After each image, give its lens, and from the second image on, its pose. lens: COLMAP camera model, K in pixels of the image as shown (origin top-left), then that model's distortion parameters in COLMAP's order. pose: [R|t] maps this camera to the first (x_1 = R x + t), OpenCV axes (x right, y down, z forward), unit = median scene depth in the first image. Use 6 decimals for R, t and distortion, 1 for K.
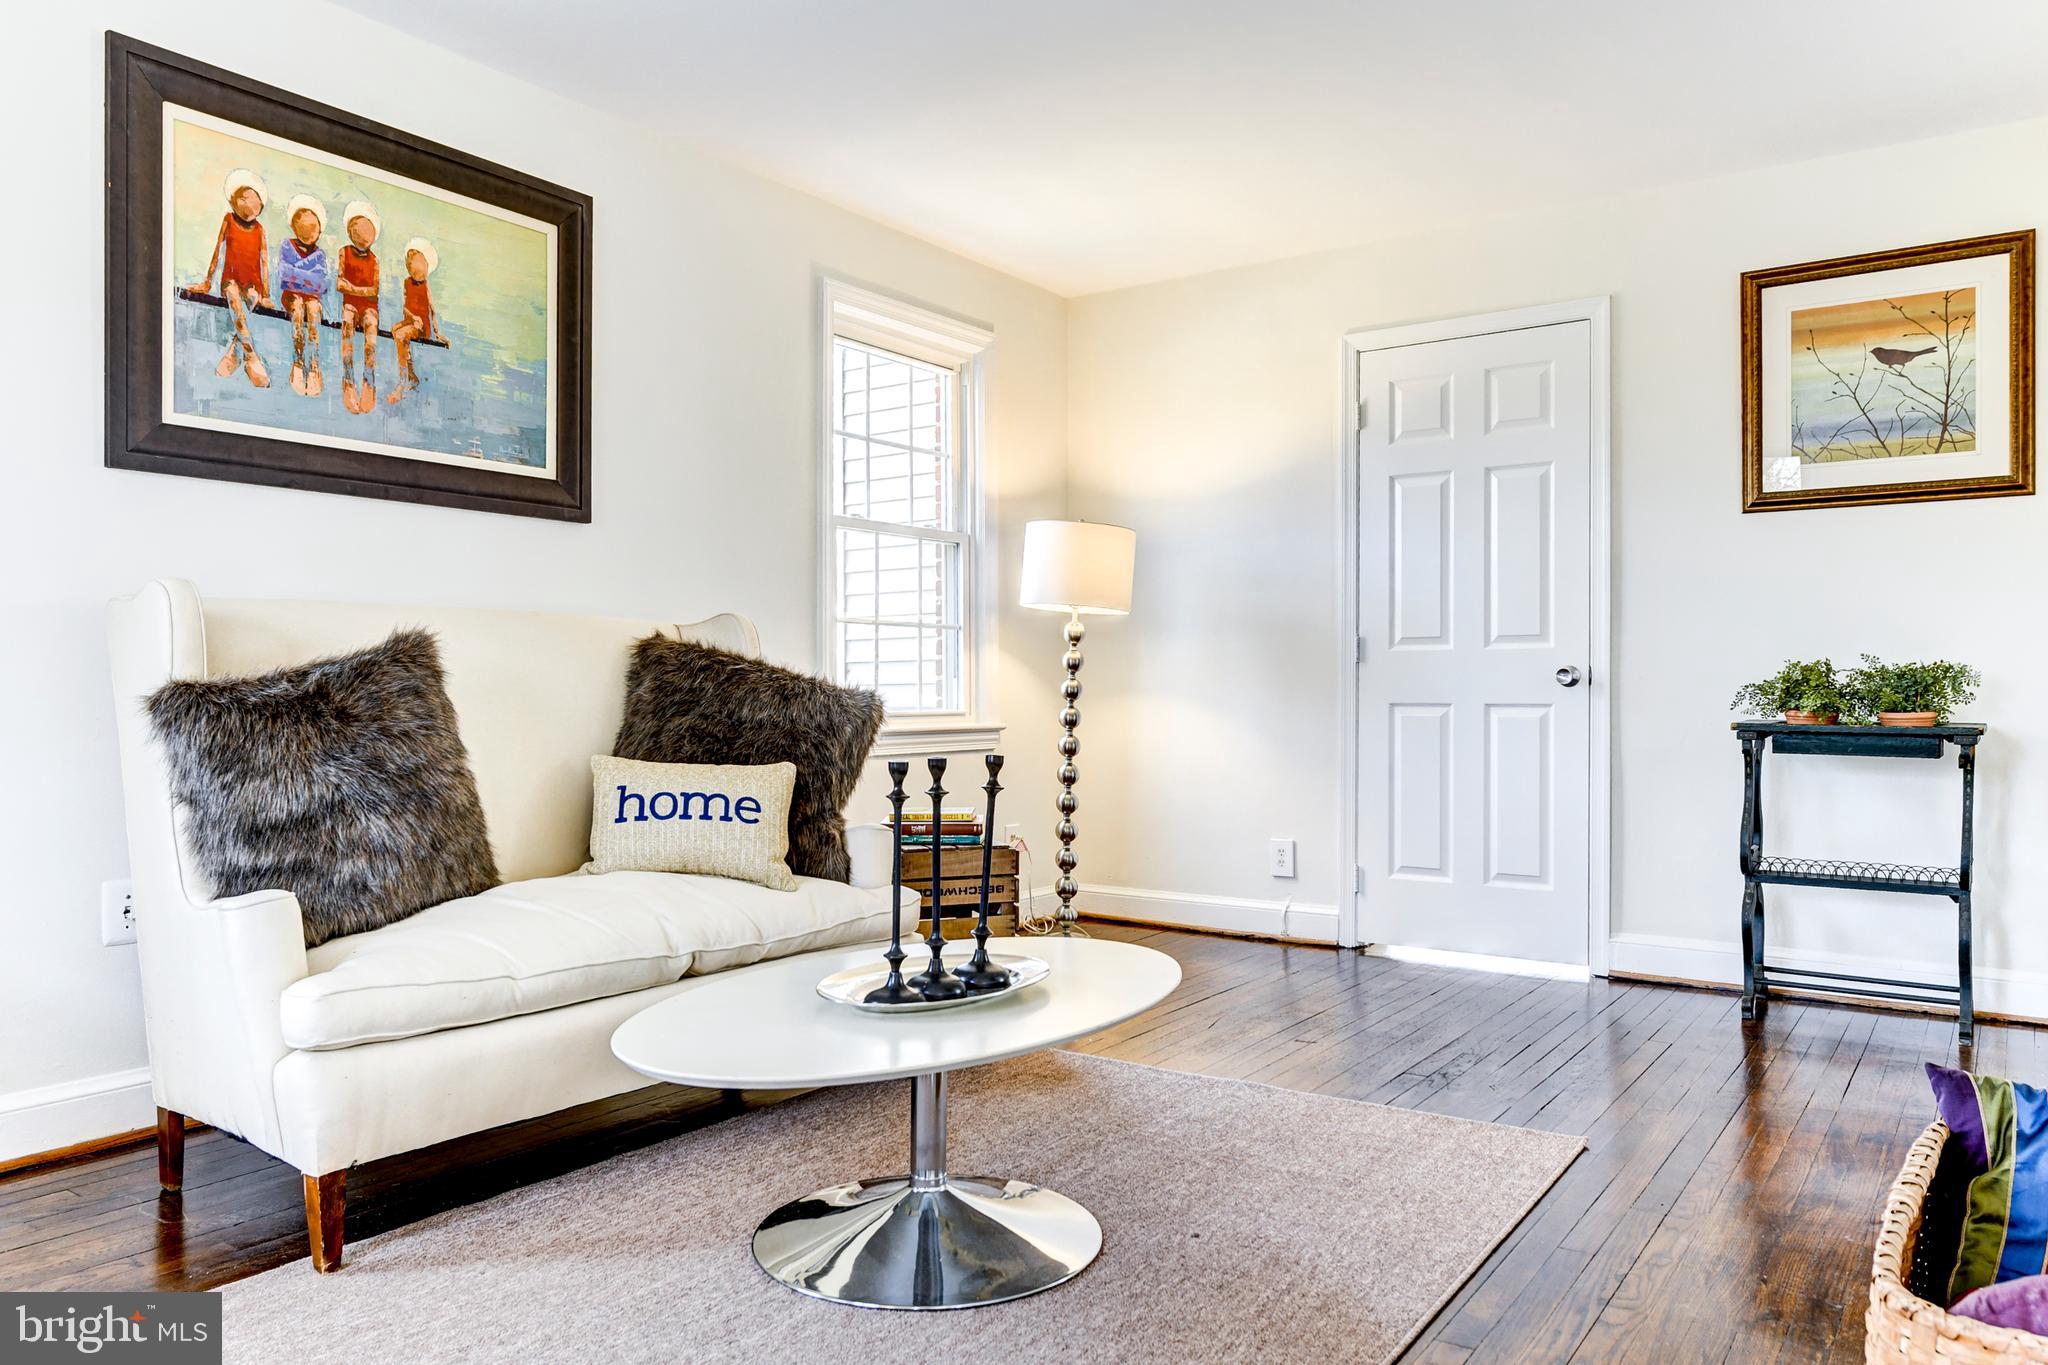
lens RADIAL K [[1442.9, 0, 1024.0], [0, 1442.9, 682.5], [0, 0, 1]] dist [-0.003194, -0.000323]
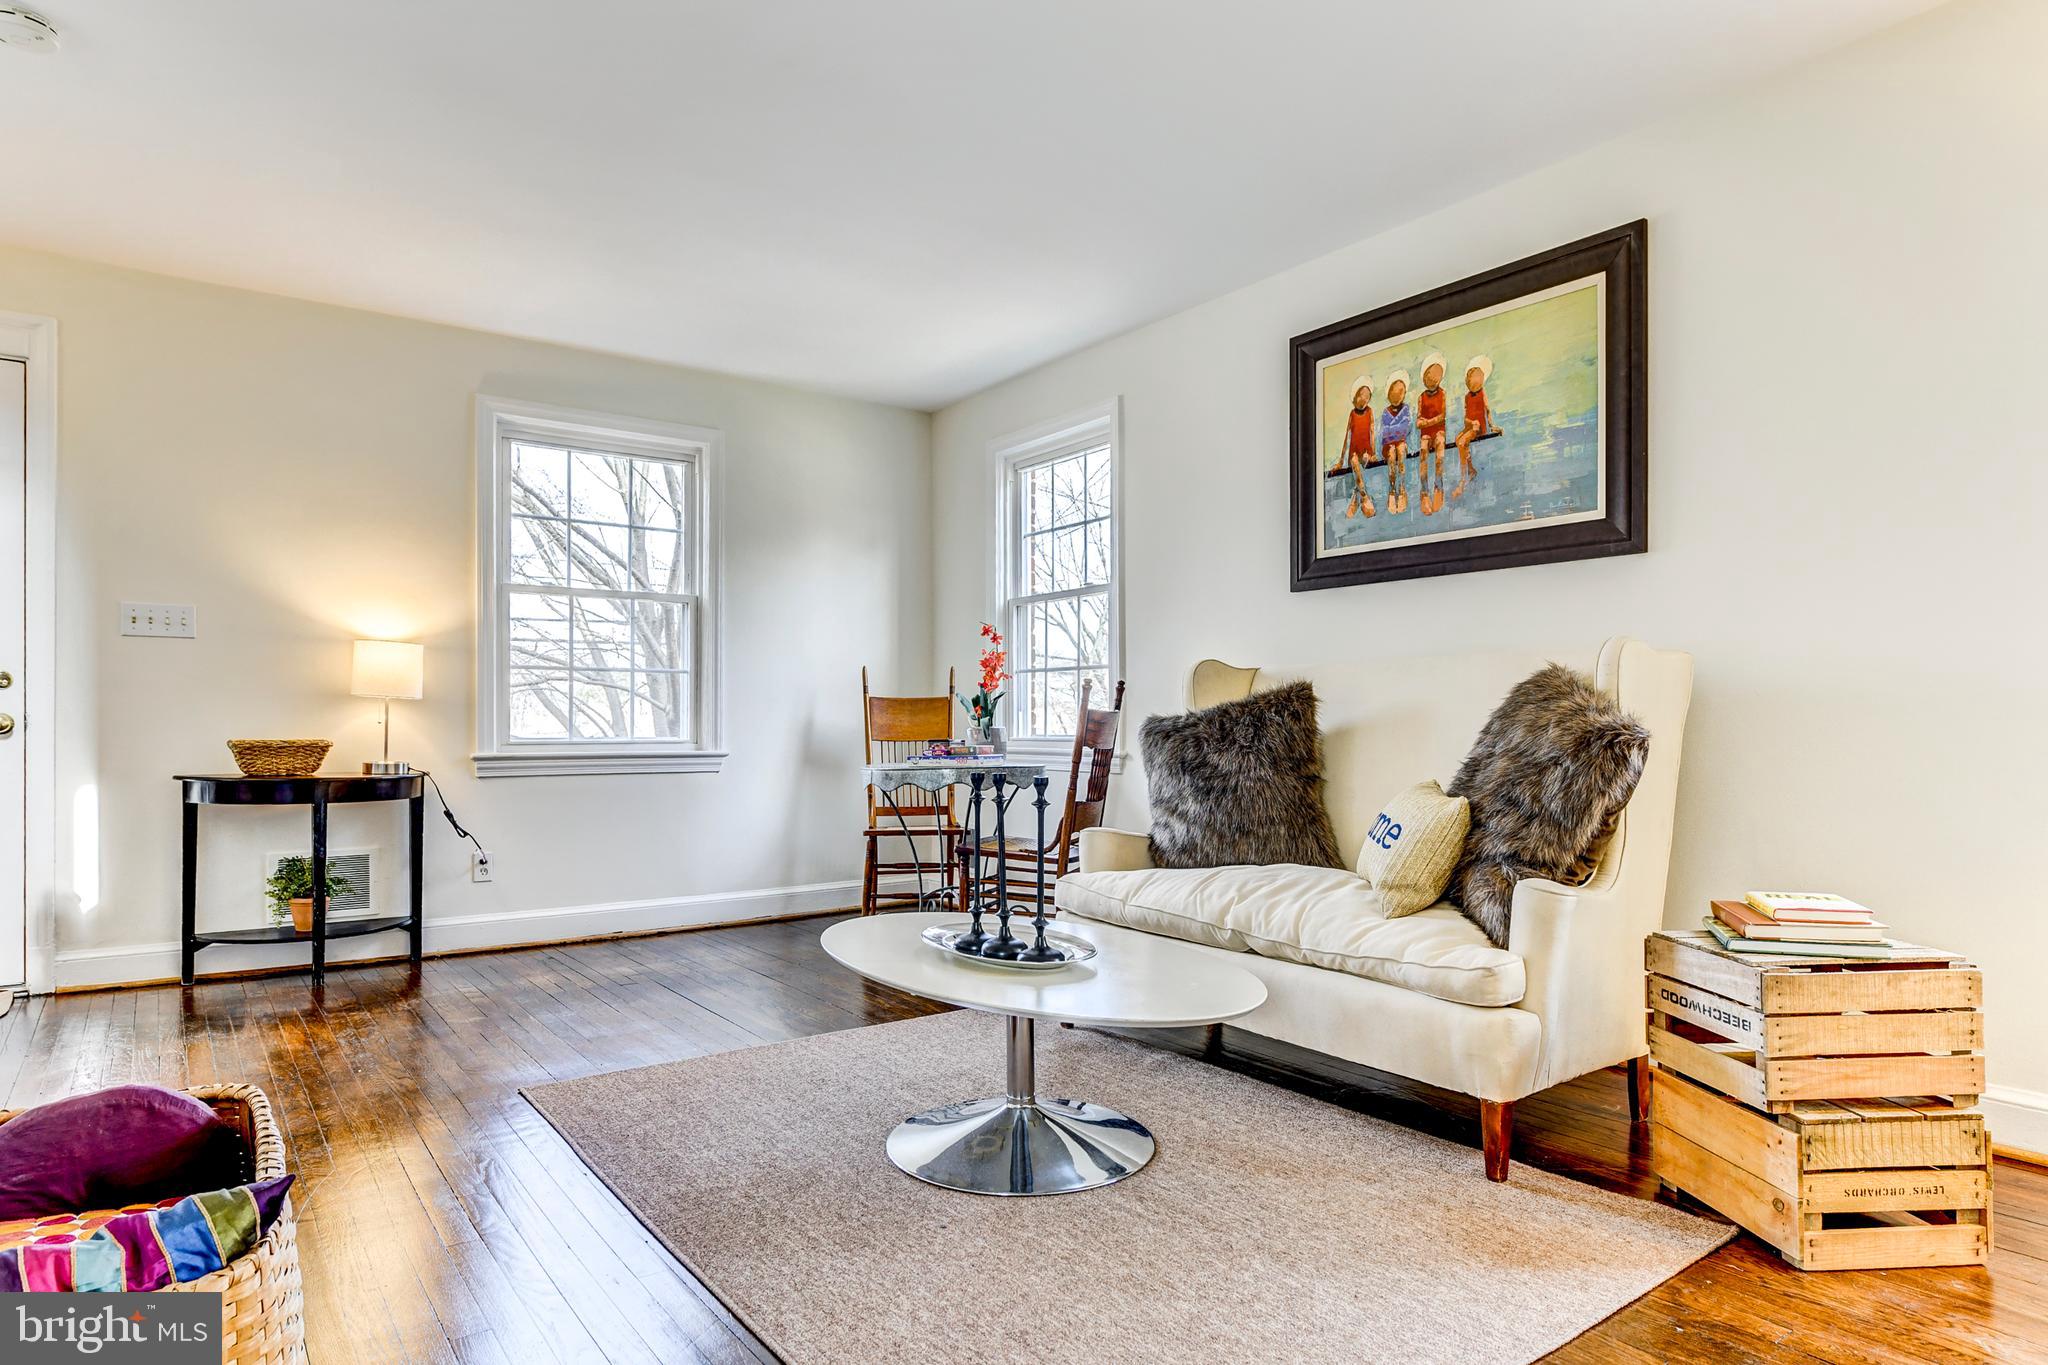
lens RADIAL K [[1176.3, 0, 1006.1], [0, 1176.3, 718.4], [0, 0, 1]] dist [0.002972, 0.002369]
pose [[-0.336405, -0.002532, -0.941714, 0.668852], [0.005443, 0.999974, -0.004633, 0.004600], [0.941702, -0.006684, -0.336383, 0.960787]]
